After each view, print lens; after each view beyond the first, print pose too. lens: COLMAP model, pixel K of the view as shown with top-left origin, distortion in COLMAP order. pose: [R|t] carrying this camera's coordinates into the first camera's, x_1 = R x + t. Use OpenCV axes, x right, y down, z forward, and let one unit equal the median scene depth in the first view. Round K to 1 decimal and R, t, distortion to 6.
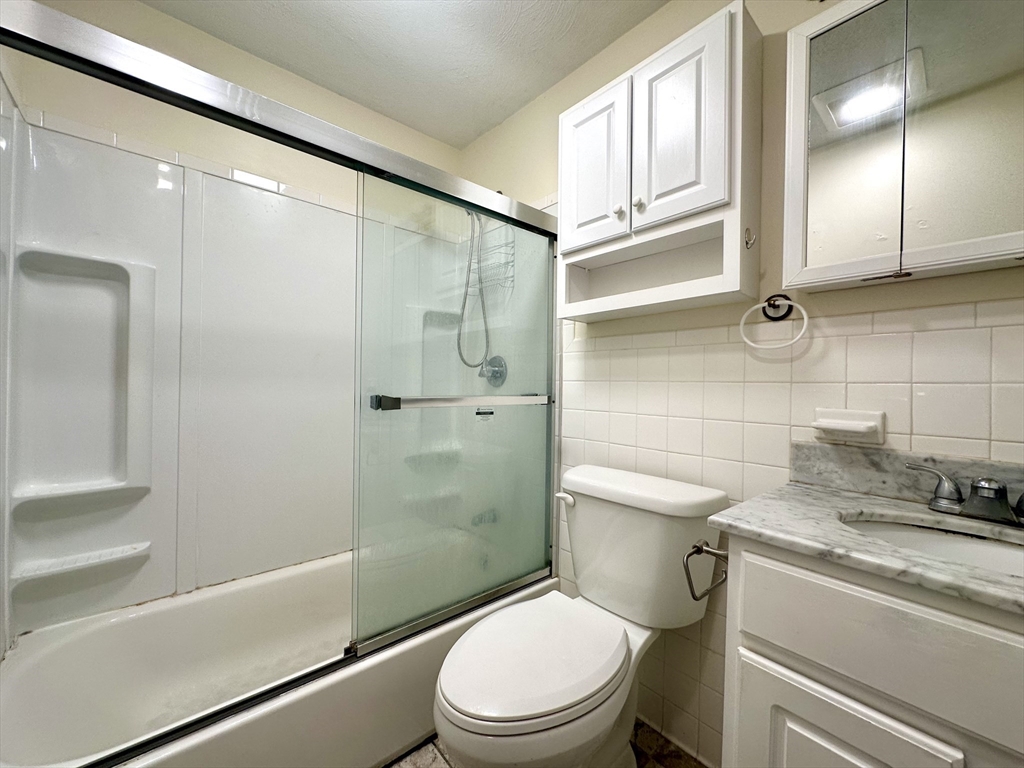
lens RADIAL K [[416.3, 0, 514.7], [0, 416.3, 383.1], [0, 0, 1]] dist [-0.007120, 0.001117]
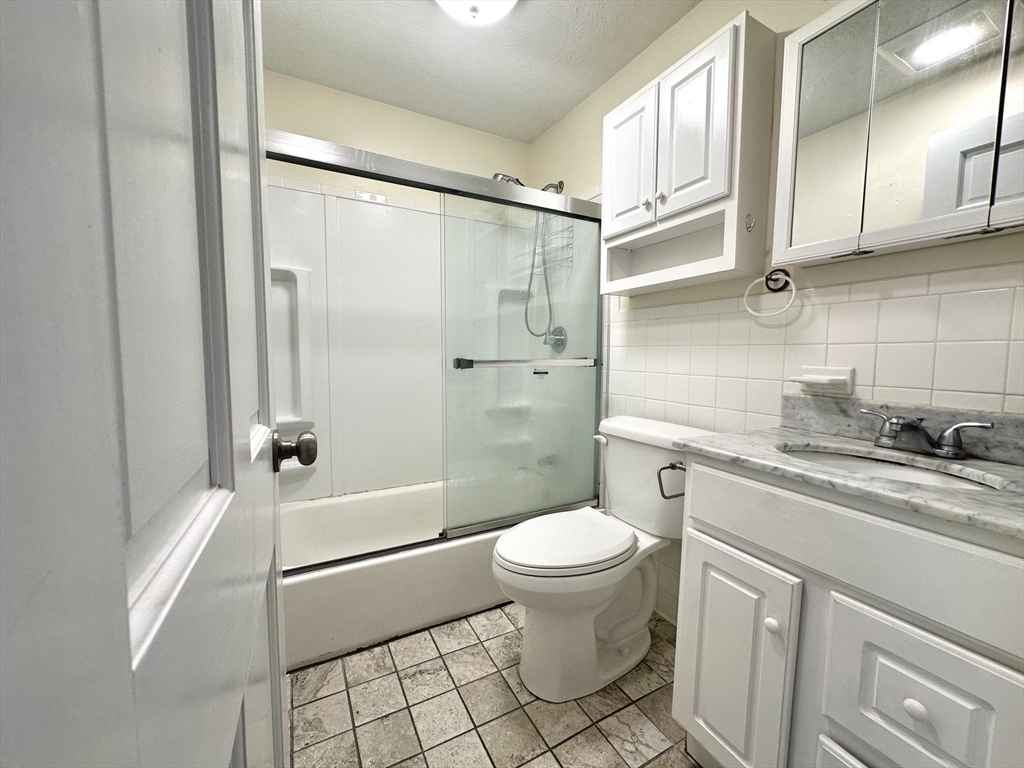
lens RADIAL K [[416.3, 0, 512.9], [0, 416.3, 384.9], [0, 0, 1]] dist [-0.007120, 0.001117]
pose [[0.974295, 0.007599, -0.225148, 0.158837], [0.009857, 0.997036, 0.076306, 0.013858], [0.225061, -0.076564, 0.971332, -0.303381]]
